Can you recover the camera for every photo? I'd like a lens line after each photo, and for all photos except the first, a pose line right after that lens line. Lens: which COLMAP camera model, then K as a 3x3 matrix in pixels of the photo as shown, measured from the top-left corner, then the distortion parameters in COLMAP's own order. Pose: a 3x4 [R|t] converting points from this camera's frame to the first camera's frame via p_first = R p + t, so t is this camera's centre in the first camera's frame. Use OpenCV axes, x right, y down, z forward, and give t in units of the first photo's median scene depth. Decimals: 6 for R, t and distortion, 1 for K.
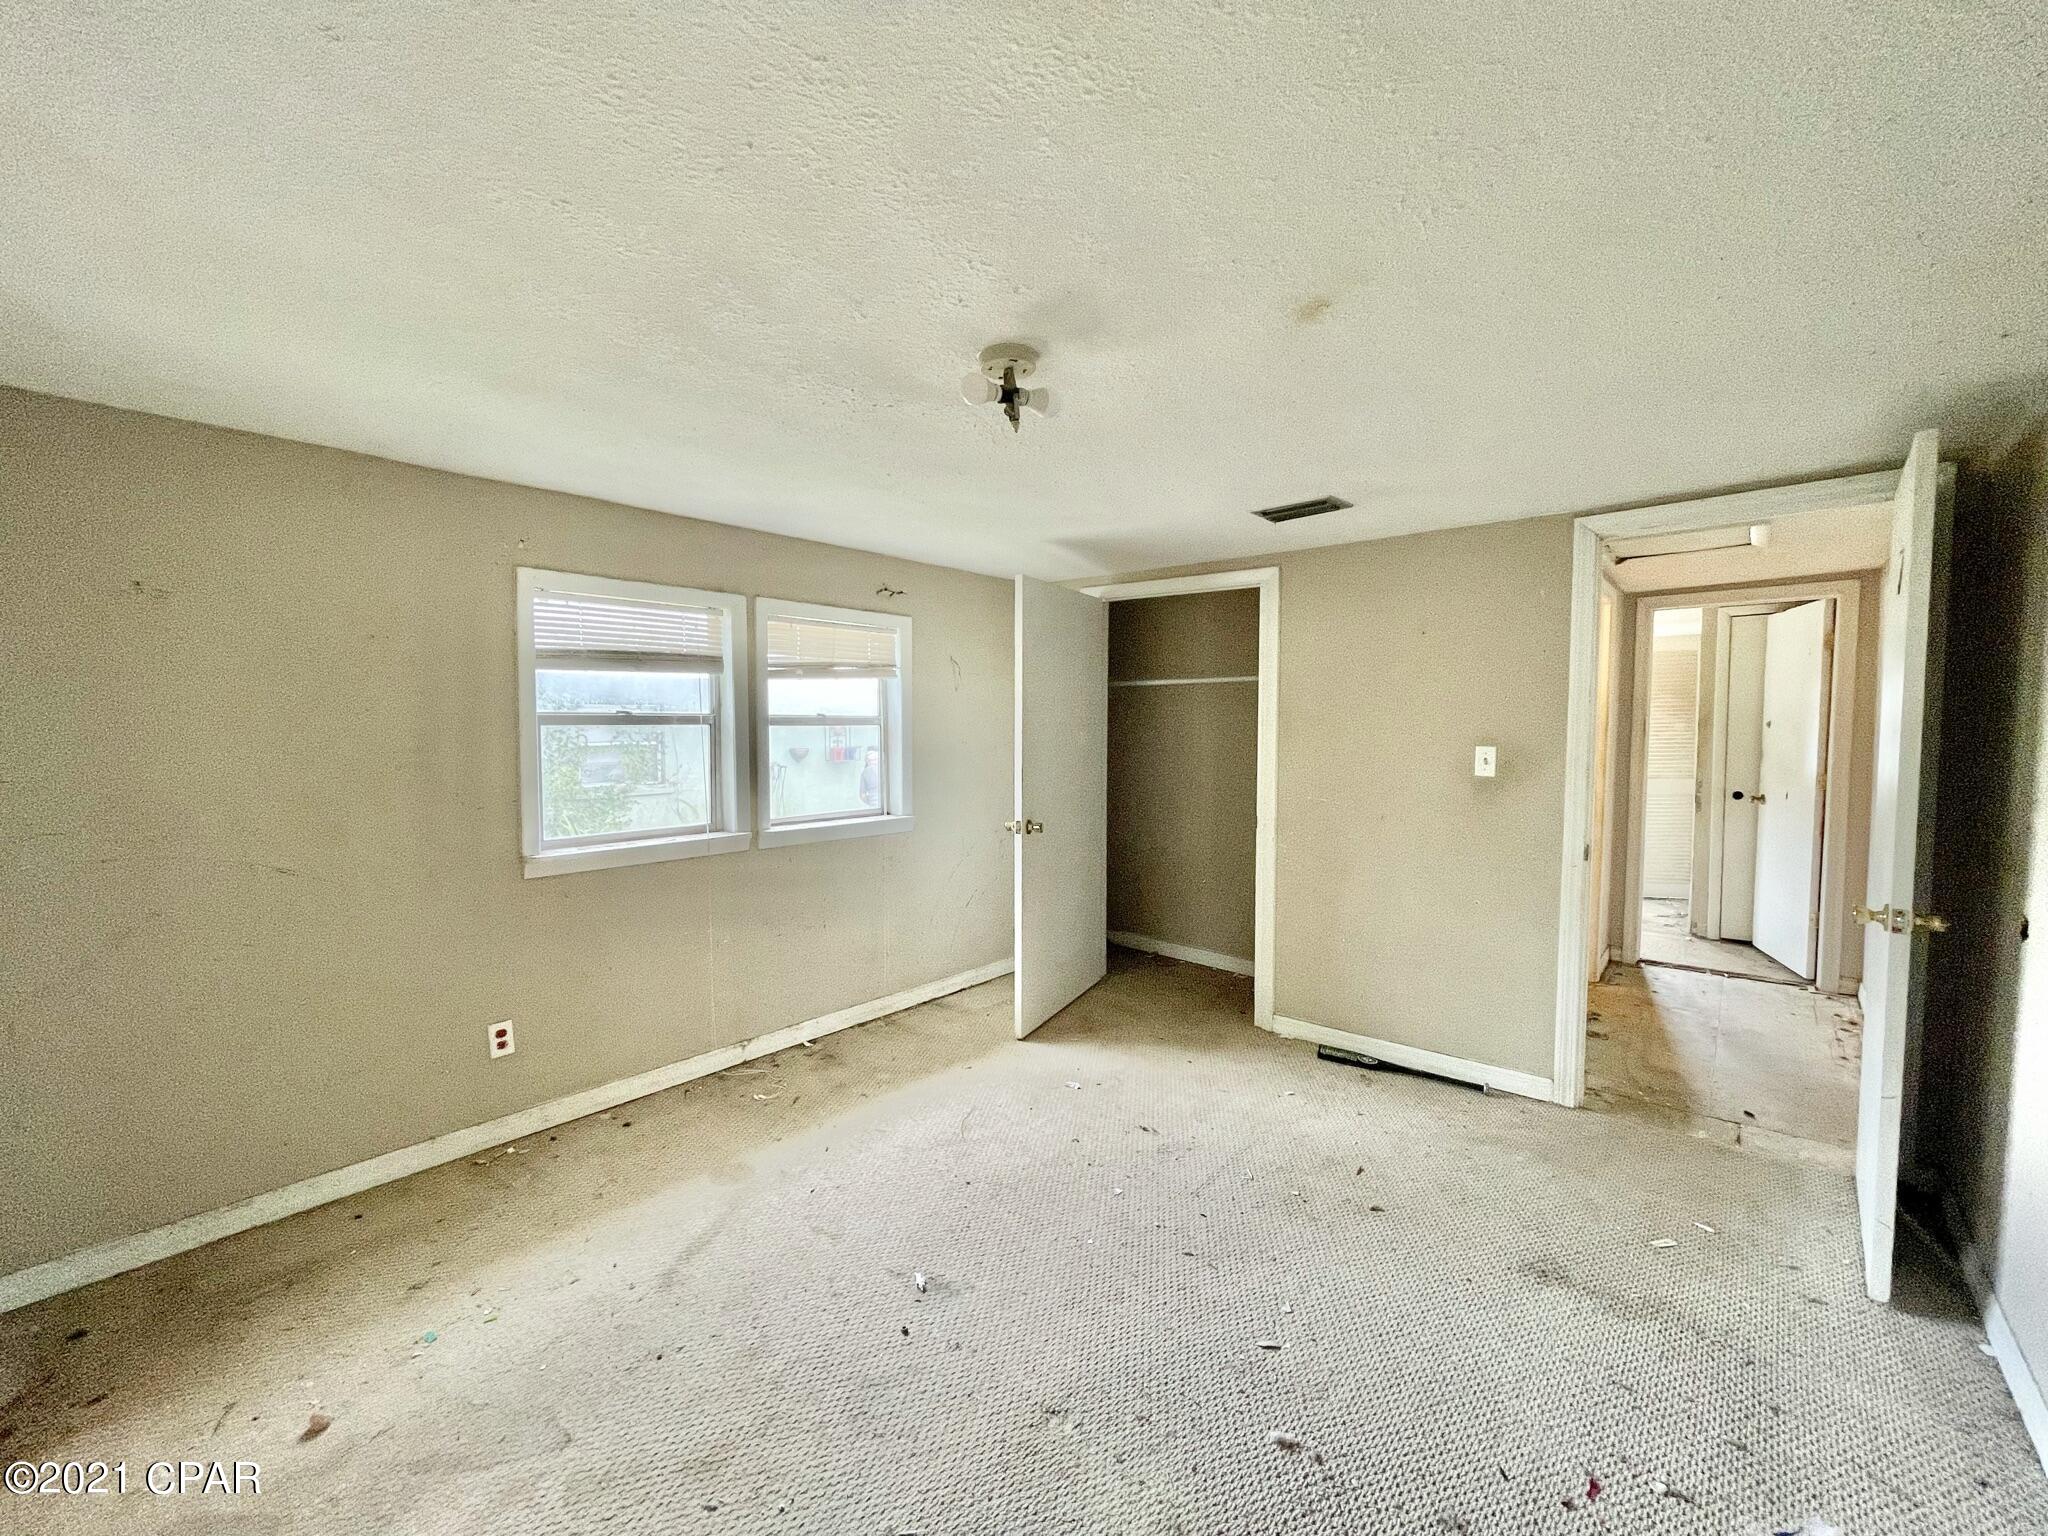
lens RADIAL K [[830.2, 0, 1025.5], [0, 830.2, 767.3], [0, 0, 1]] dist [-0.001713, 0.000709]
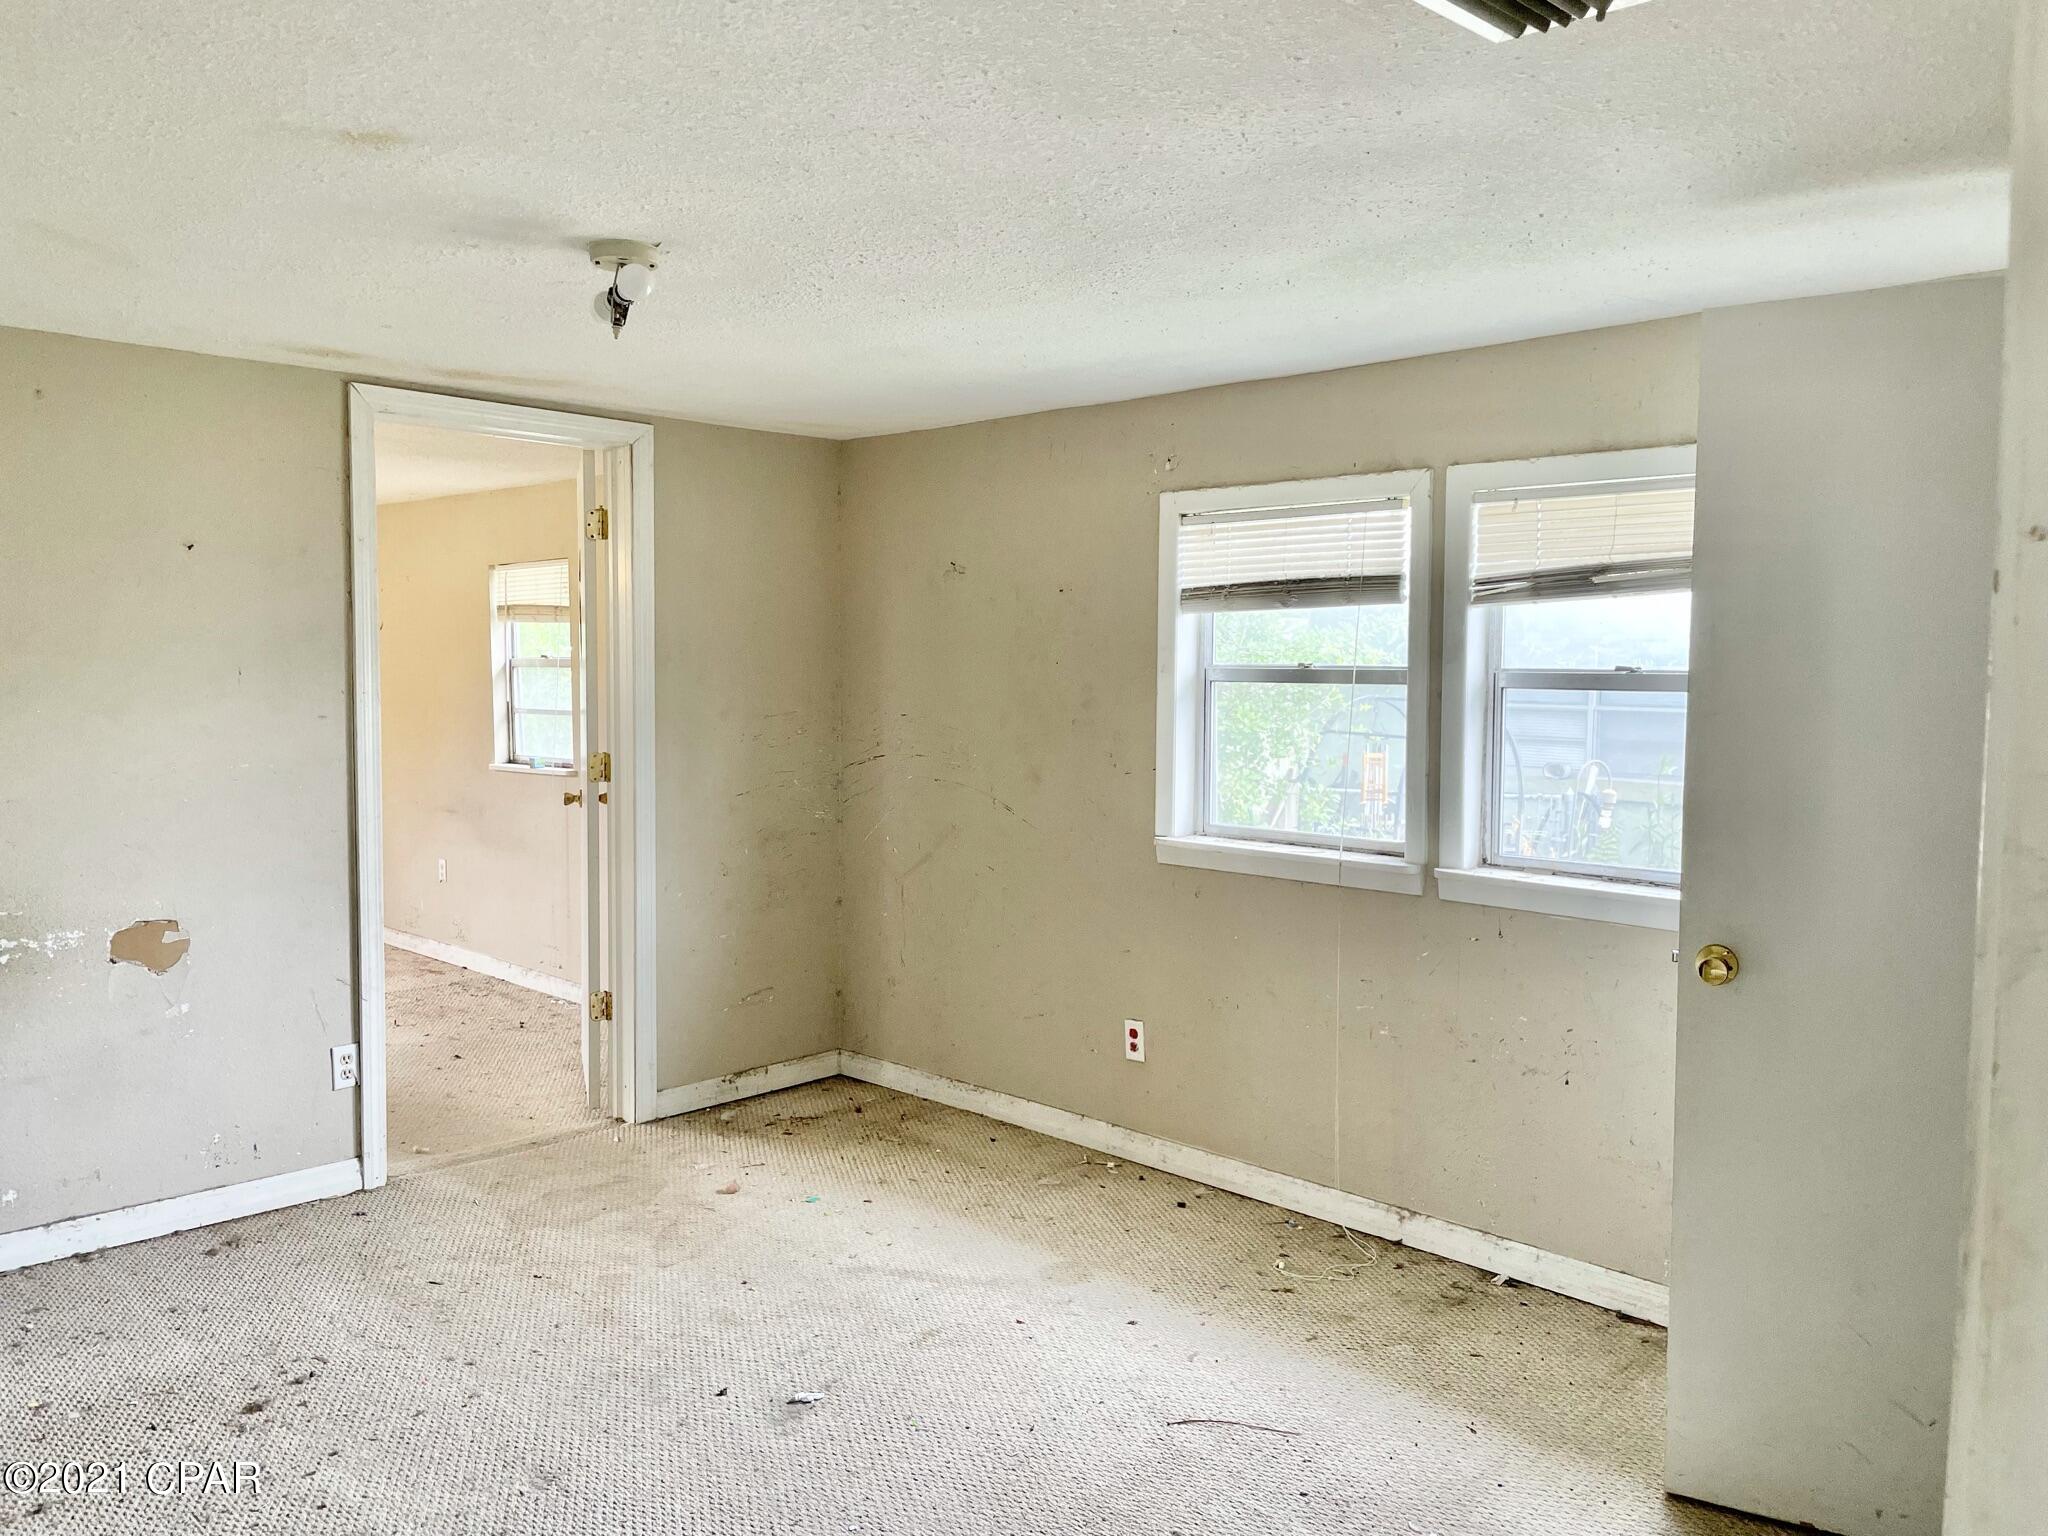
lens RADIAL K [[1567.4, 0, 1025.1], [0, 1567.4, 766.0], [0, 0, 1]] dist [0.034952, -0.004315]
pose [[-0.067006, 0.067335, -0.995478, 0.971338], [-0.060784, 0.995592, 0.071434, -0.068174], [0.995899, 0.065295, -0.062618, 0.944917]]
